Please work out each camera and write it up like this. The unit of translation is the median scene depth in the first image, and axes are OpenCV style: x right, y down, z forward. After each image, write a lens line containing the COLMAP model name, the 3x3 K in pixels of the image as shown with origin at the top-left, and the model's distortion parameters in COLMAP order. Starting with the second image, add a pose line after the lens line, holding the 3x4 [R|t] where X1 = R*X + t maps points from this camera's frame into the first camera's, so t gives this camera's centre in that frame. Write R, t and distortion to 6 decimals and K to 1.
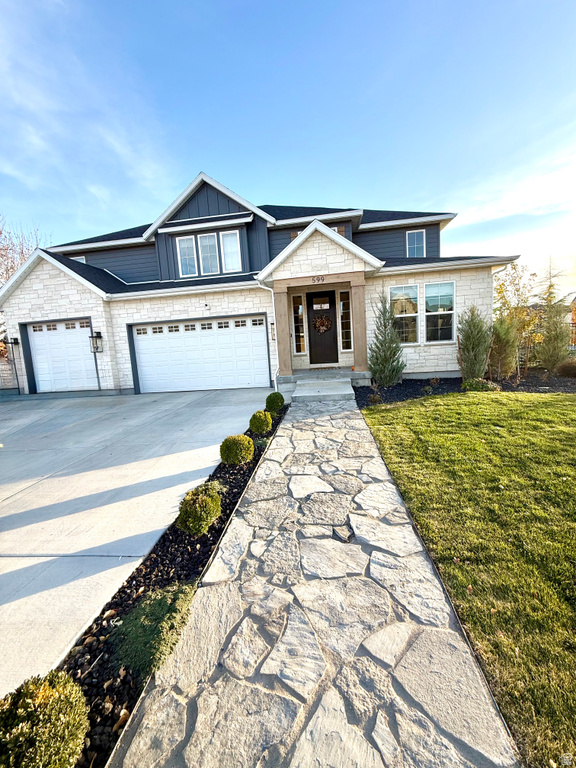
lens RADIAL K [[306.7, 0, 285.5], [0, 306.7, 385.4], [0, 0, 1]] dist [0.004003, -0.000313]
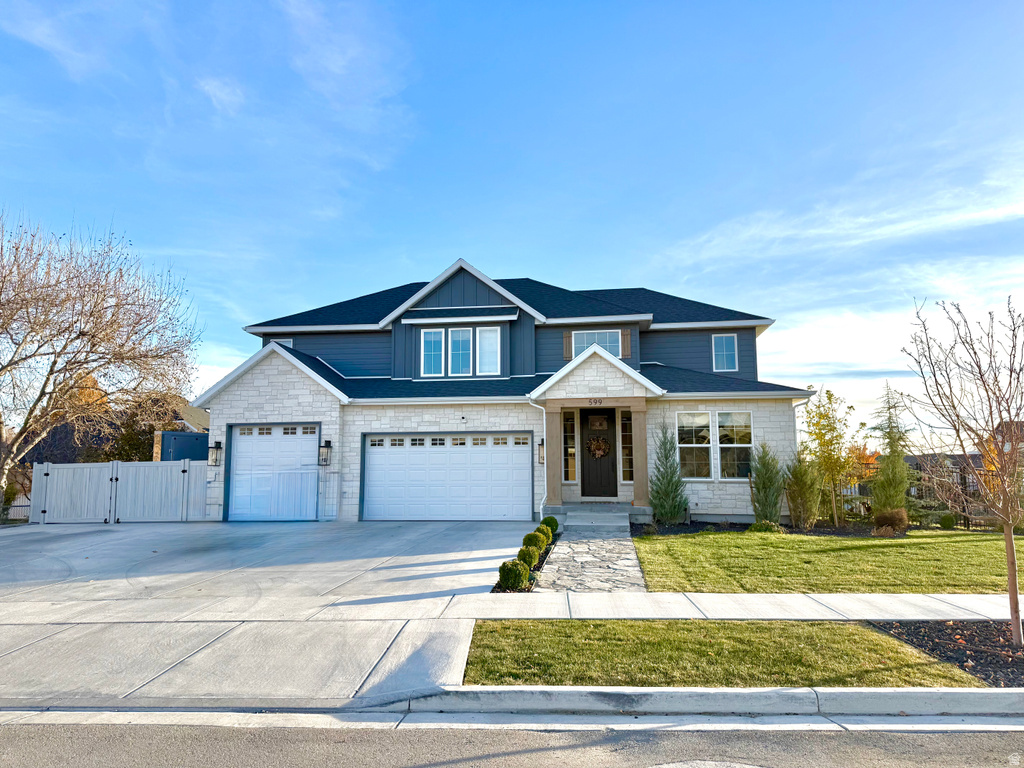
lens RADIAL K [[810.5, 0, 501.8], [0, 810.5, 385.4], [0, 0, 1]] dist [0.105349, -0.038013]
pose [[0.997999, 0.062858, -0.006905, -0.136652], [-0.062748, 0.970850, -0.231328, 0.159681], [-0.007837, 0.231298, 0.972851, -1.173451]]
